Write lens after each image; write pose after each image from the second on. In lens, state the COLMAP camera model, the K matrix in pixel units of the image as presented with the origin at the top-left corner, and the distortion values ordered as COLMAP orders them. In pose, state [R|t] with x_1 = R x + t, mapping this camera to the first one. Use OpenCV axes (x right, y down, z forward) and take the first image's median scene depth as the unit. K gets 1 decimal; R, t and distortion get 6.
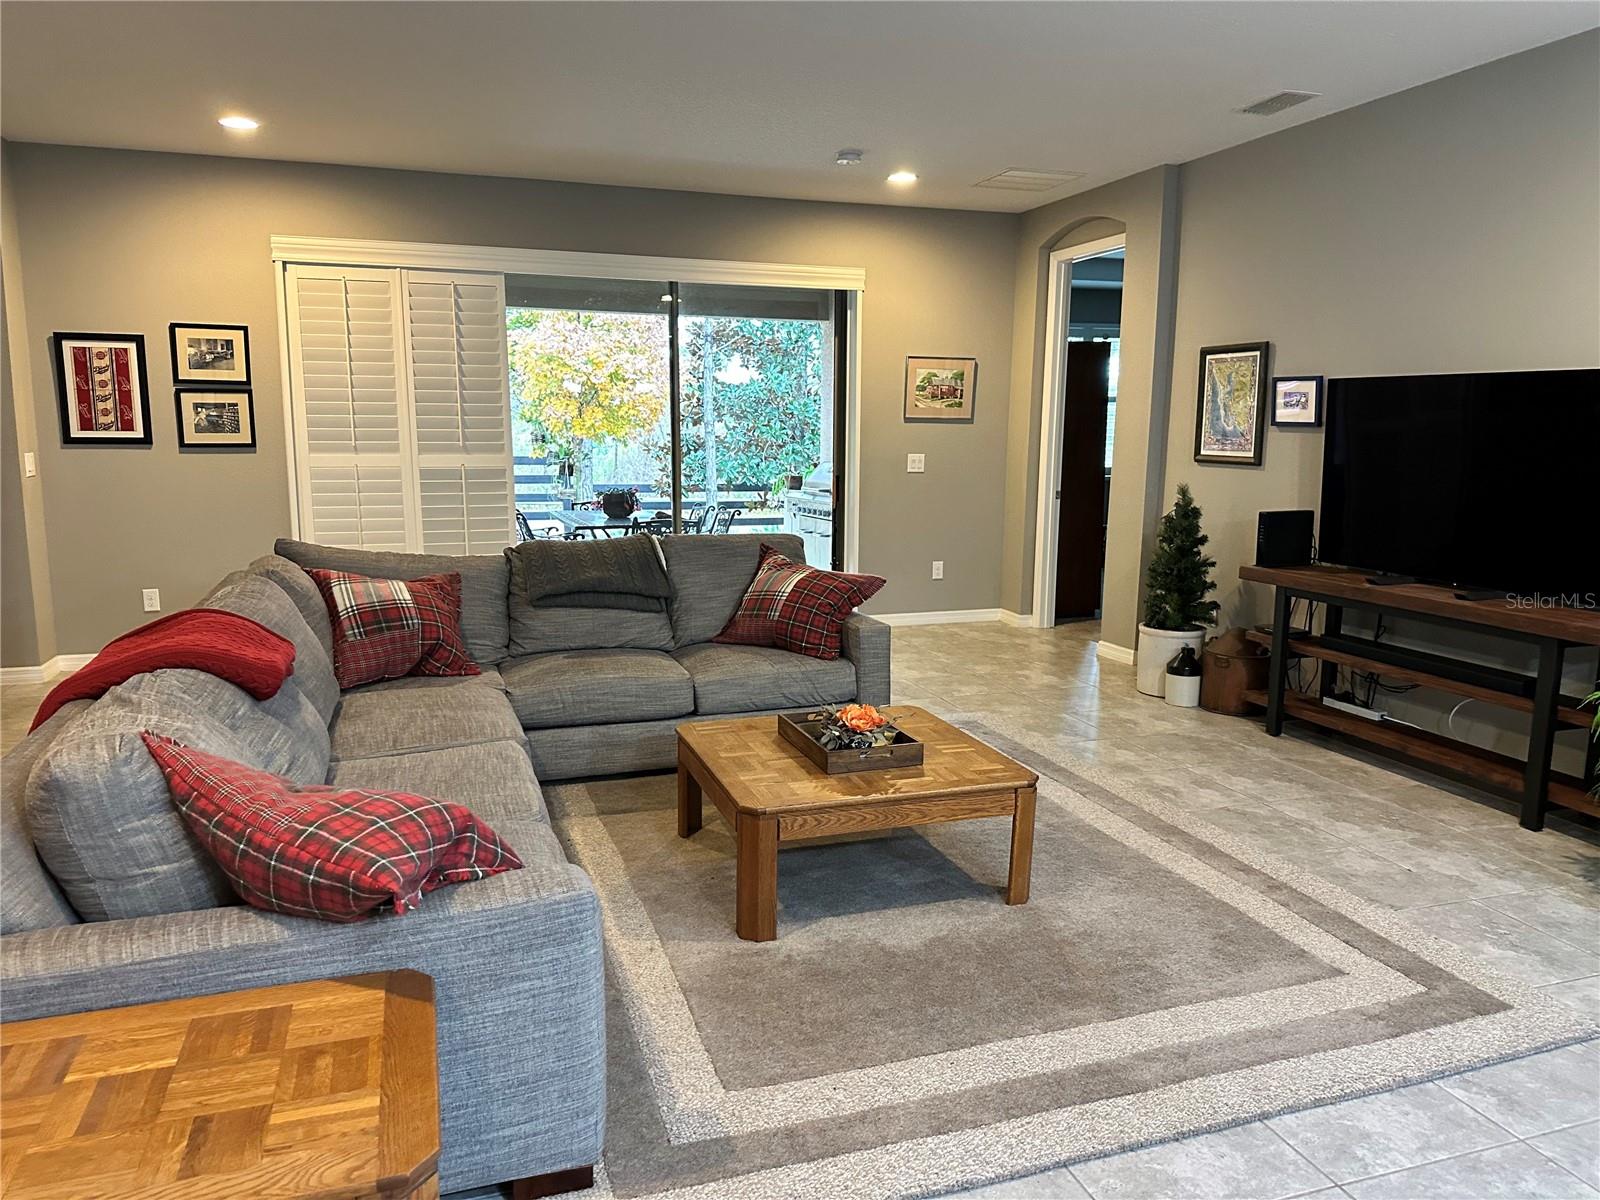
lens RADIAL K [[1135.1, 0, 800.0], [0, 1135.1, 600.0], [0, 0, 1]] dist [0.083028, -0.122851]
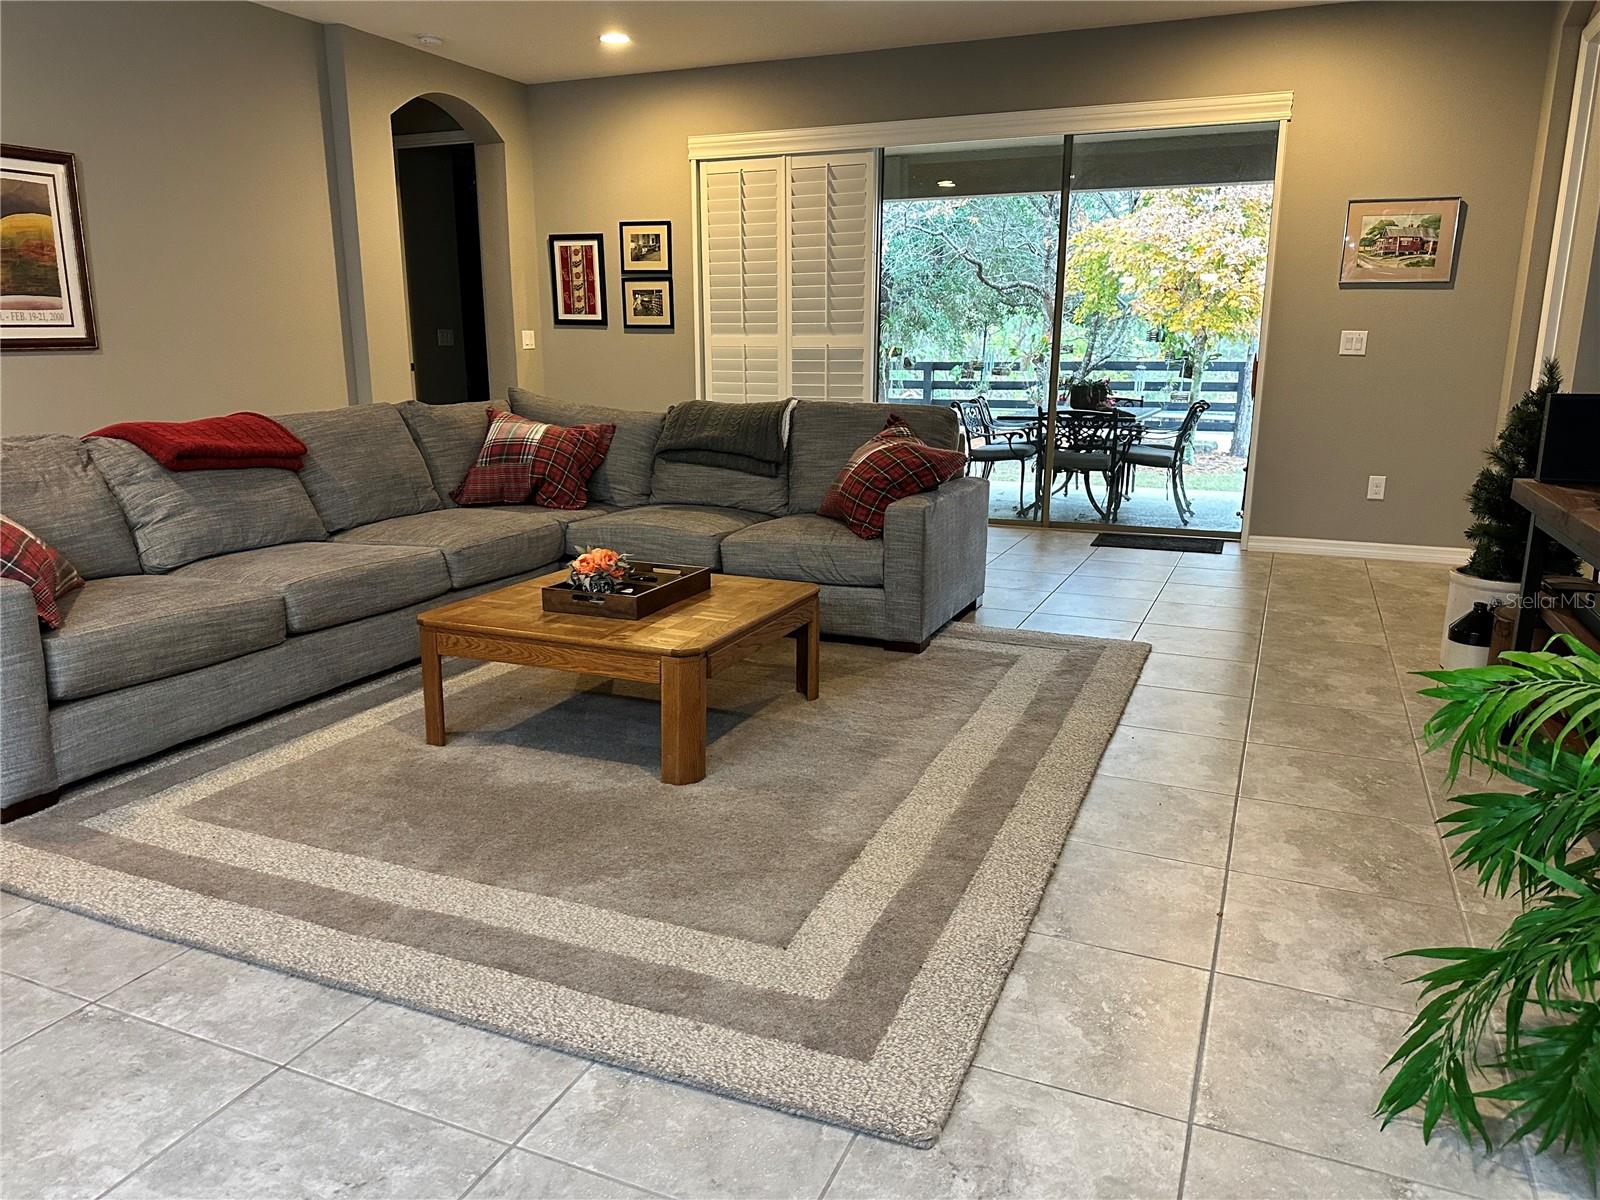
lens RADIAL K [[1136.9, 0, 800.0], [0, 1136.9, 600.0], [0, 0, 1]] dist [0.142991, -0.213442]
pose [[0.741867, 0.143895, -0.654925, 0.450869], [-0.103391, 0.989570, 0.100304, 0.011806], [0.662528, -0.006699, 0.749007, 0.213091]]
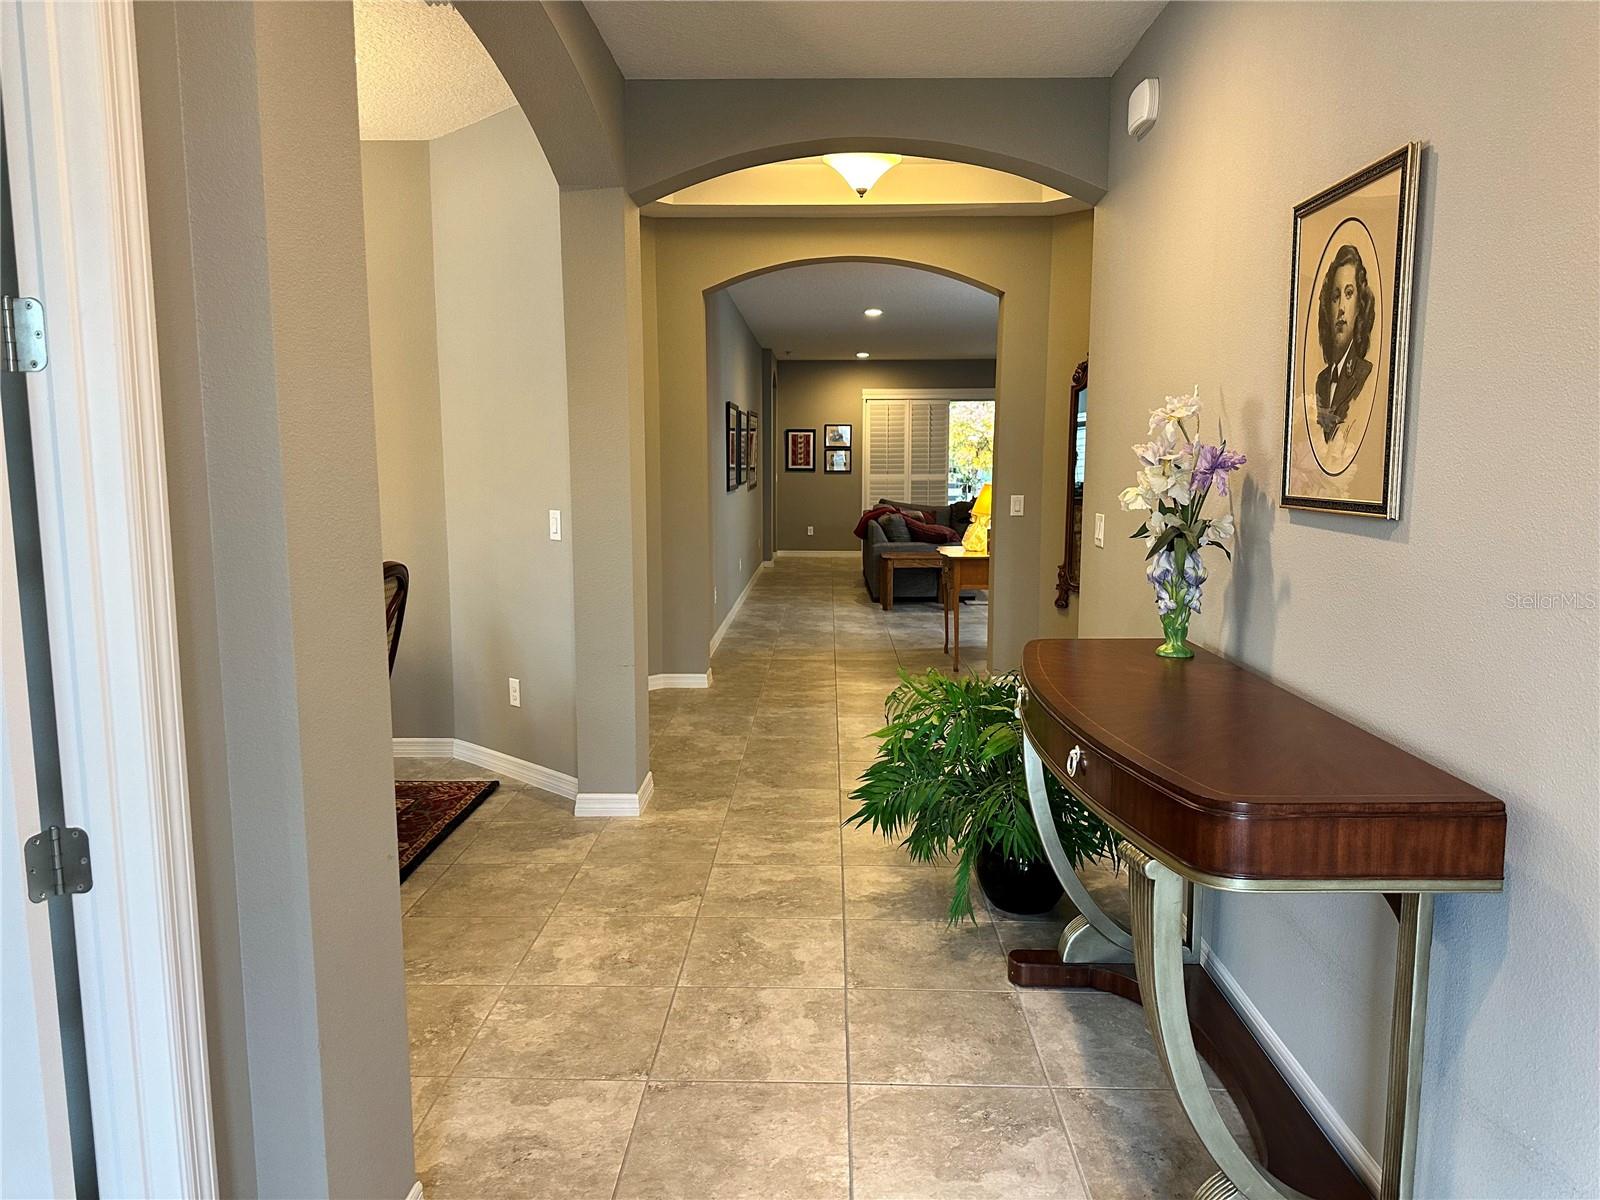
lens RADIAL K [[1136.9, 0, 800.0], [0, 1136.9, 600.0], [0, 0, 1]] dist [0.142991, -0.213442]
pose [[0.943226, 0.034857, -0.330318, 0.275141], [-0.045358, 0.998679, -0.024132, 0.226490], [0.329040, 0.037745, 0.943561, -1.471895]]
